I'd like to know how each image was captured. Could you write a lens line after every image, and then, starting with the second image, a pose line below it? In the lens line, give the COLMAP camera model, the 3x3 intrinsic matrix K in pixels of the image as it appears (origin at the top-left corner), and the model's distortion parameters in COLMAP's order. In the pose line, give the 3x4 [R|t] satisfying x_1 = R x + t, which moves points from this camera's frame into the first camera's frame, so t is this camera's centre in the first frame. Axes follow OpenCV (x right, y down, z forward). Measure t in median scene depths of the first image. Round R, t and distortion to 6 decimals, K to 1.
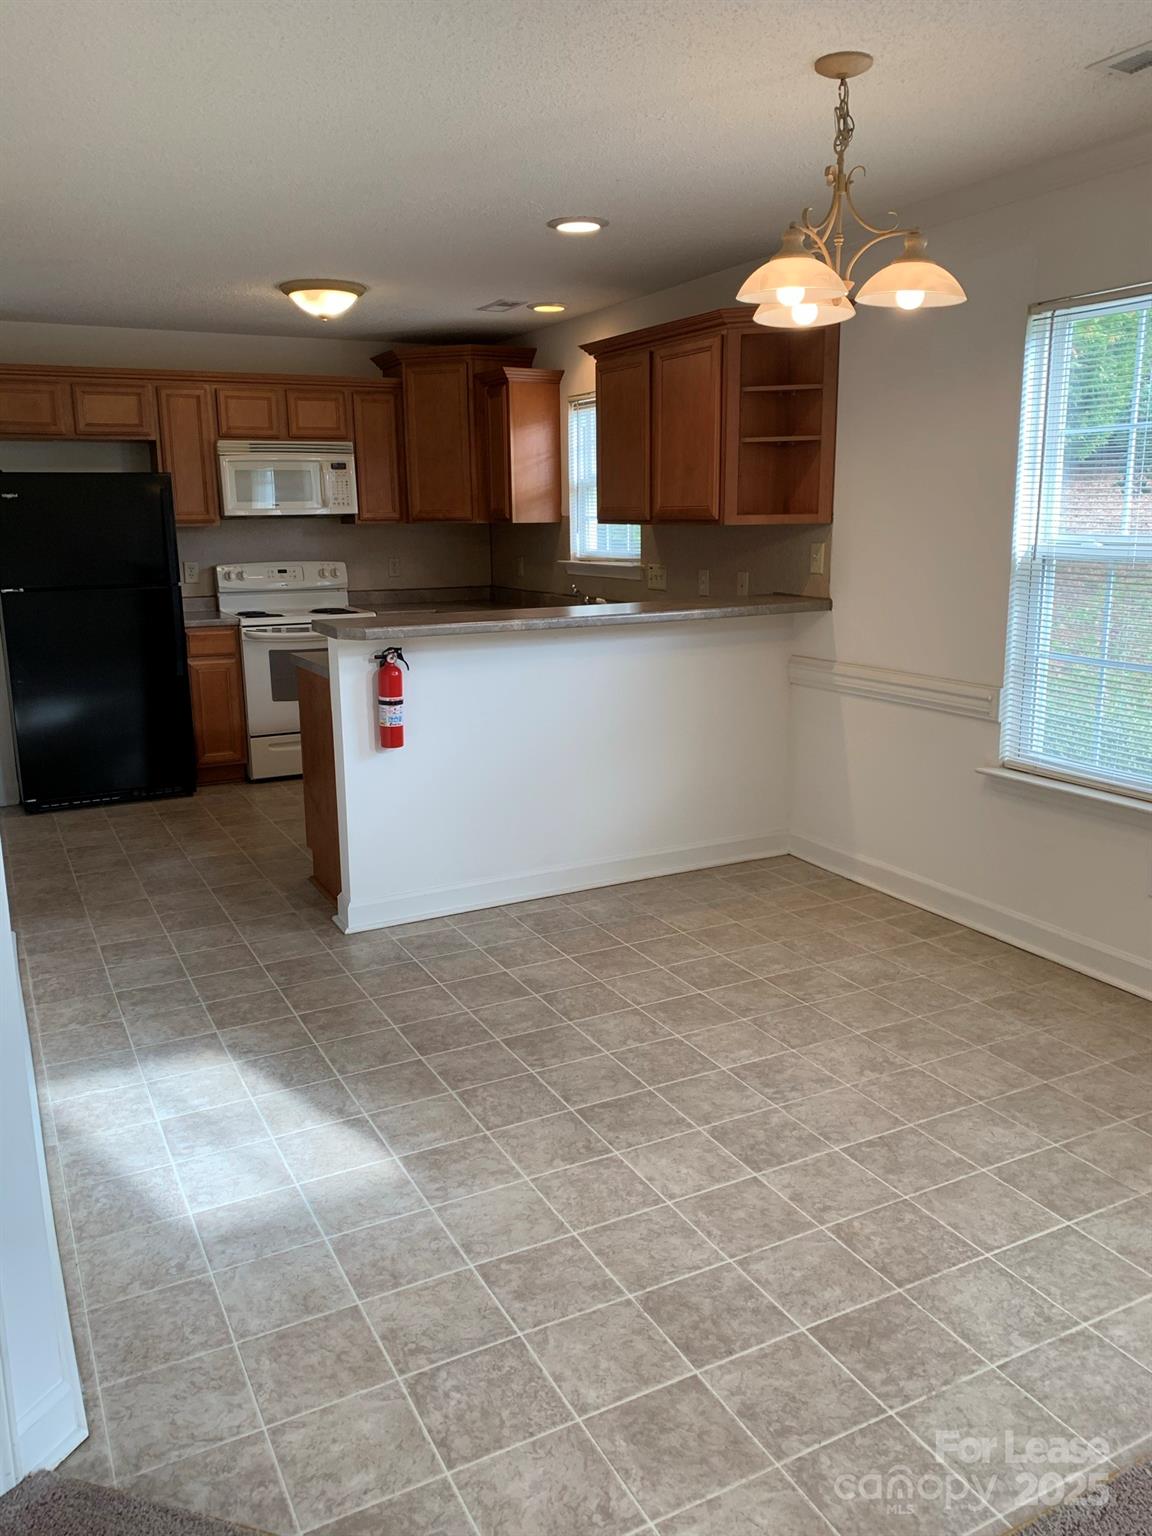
lens RADIAL K [[1170.3, 0, 574.8], [0, 1170.3, 764.2], [0, 0, 1]] dist [0.026622, -0.029365]
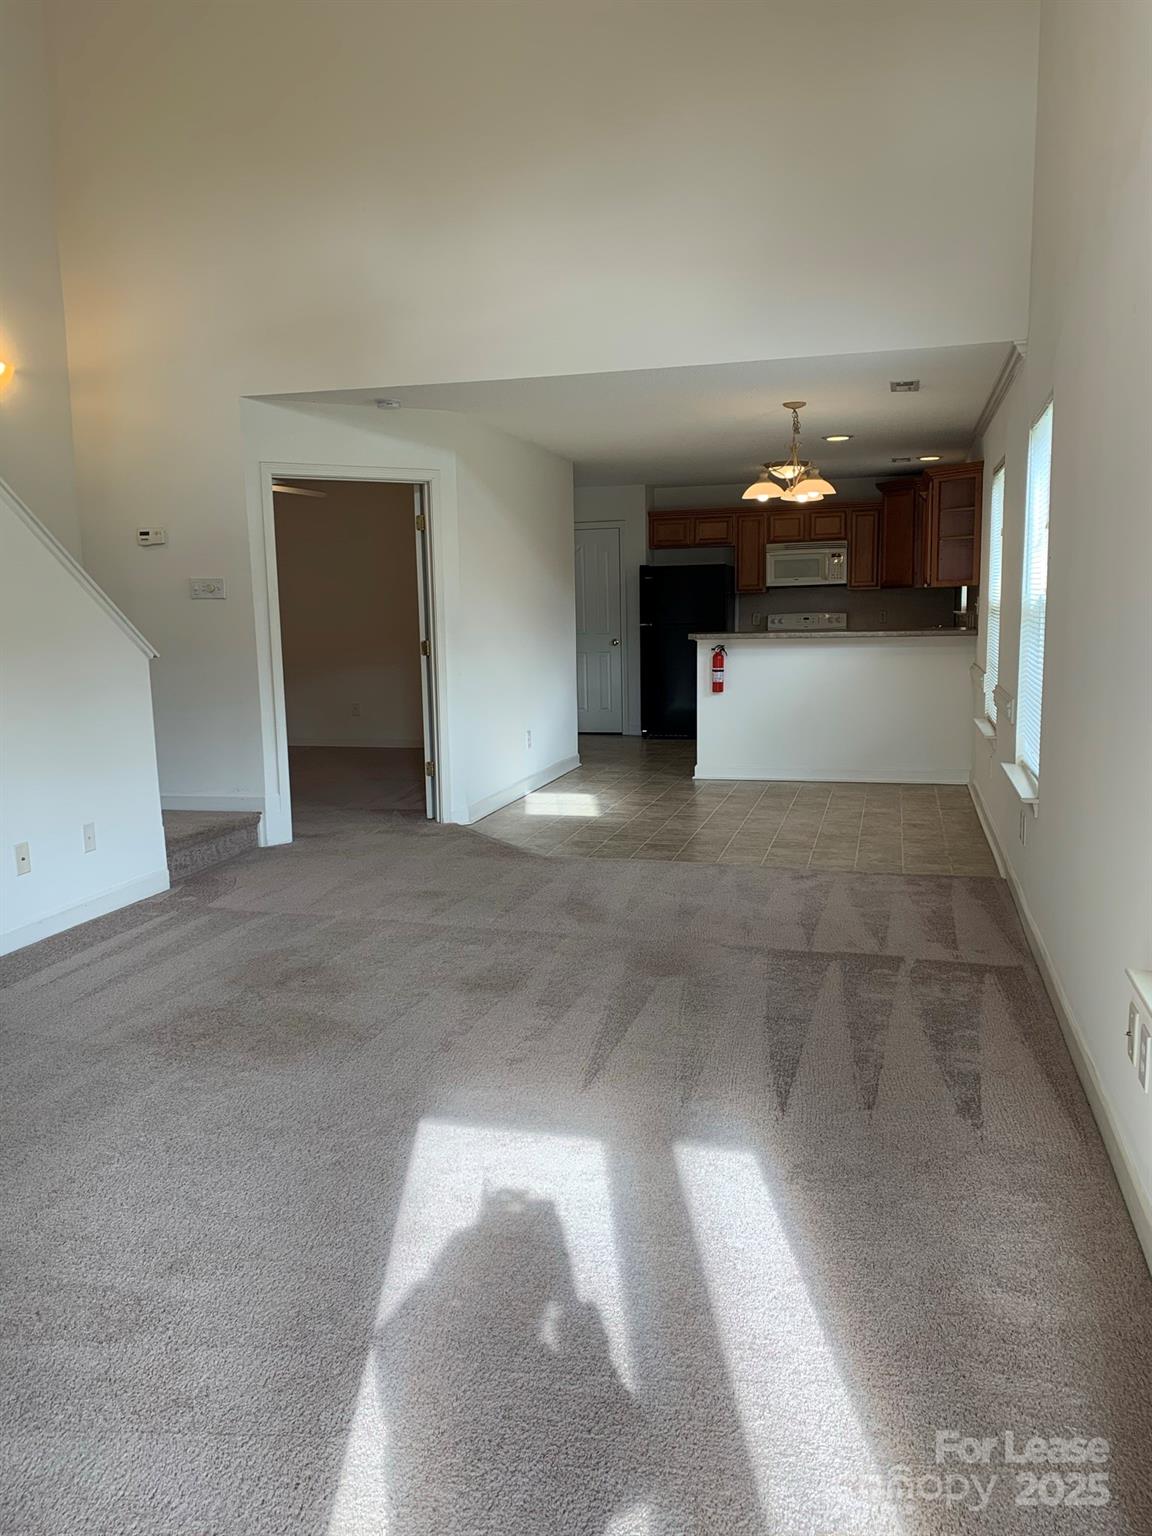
lens RADIAL K [[1170.3, 0, 578.3], [0, 1170.3, 773.9], [0, 0, 1]] dist [0.026622, -0.029365]
pose [[0.738152, 0.095325, -0.667866, 0.690770], [-0.131736, 0.991276, -0.004114, 0.110633], [0.661648, 0.091018, 0.744270, -0.463406]]
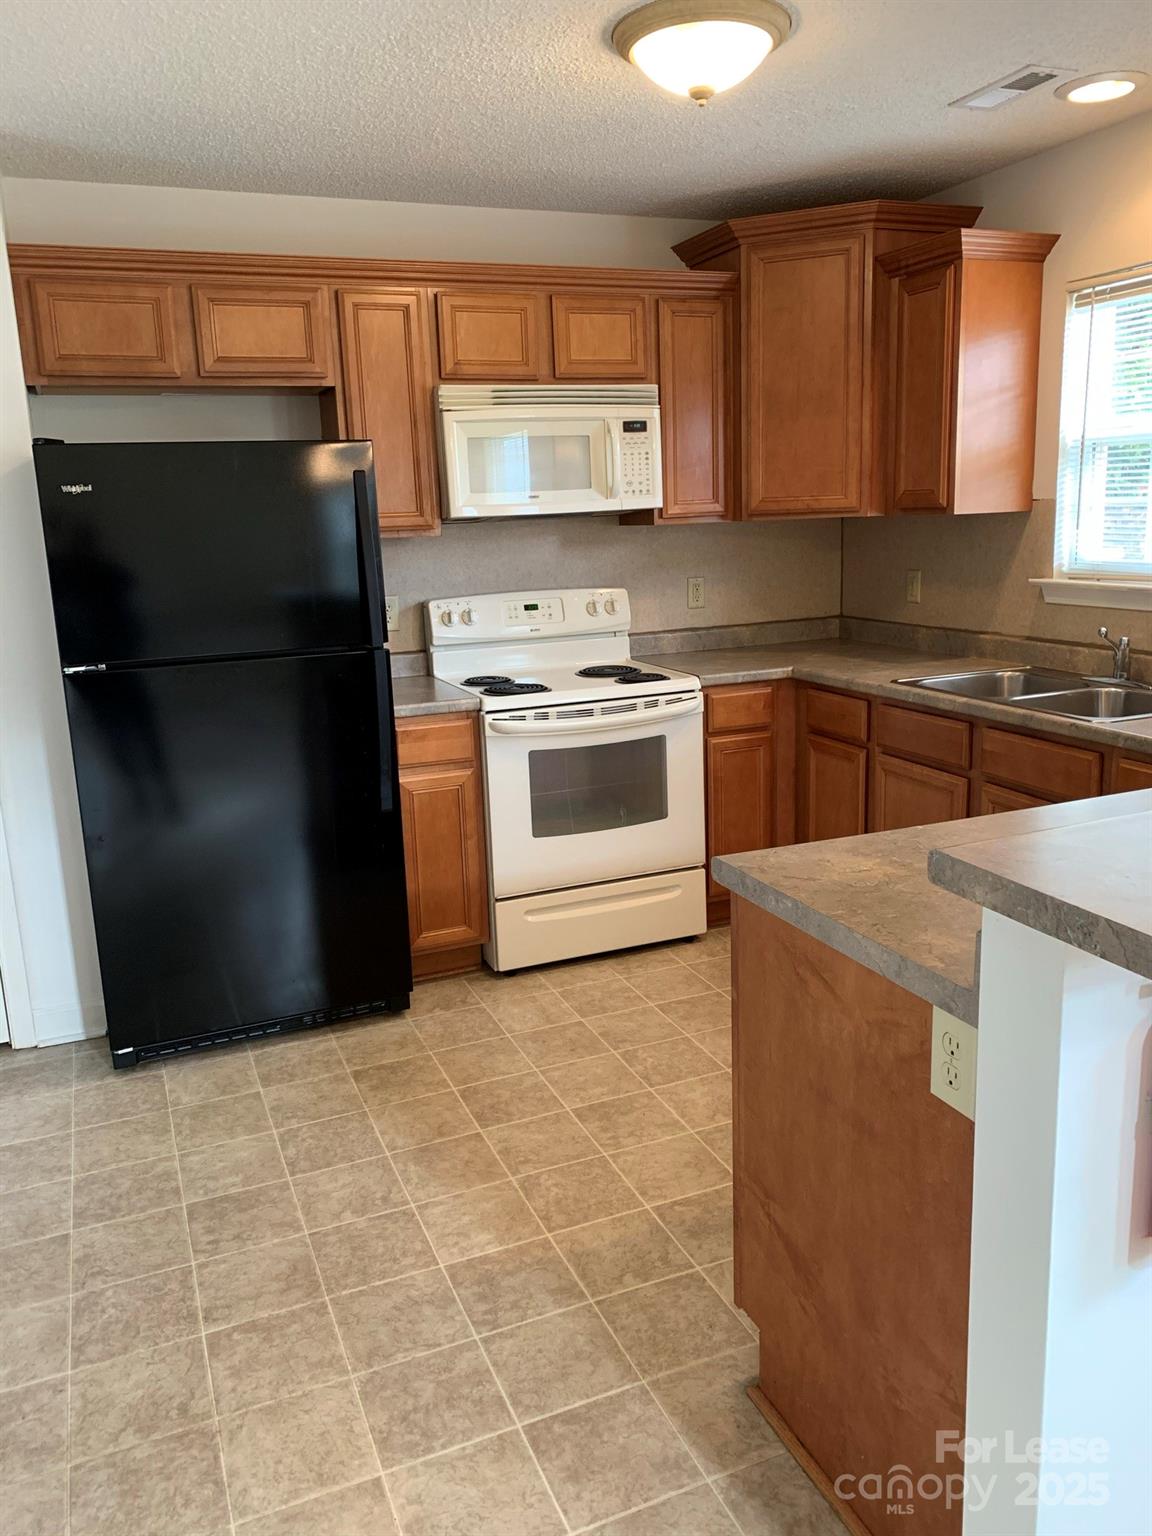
lens RADIAL K [[1170.3, 0, 581.9], [0, 1170.3, 764.9], [0, 0, 1]] dist [0.026622, -0.029365]
pose [[0.996069, -0.006969, -0.088312, -0.184264], [0.007542, 0.999953, 0.006157, -0.093419], [0.088265, -0.006799, 0.996074, 0.433295]]
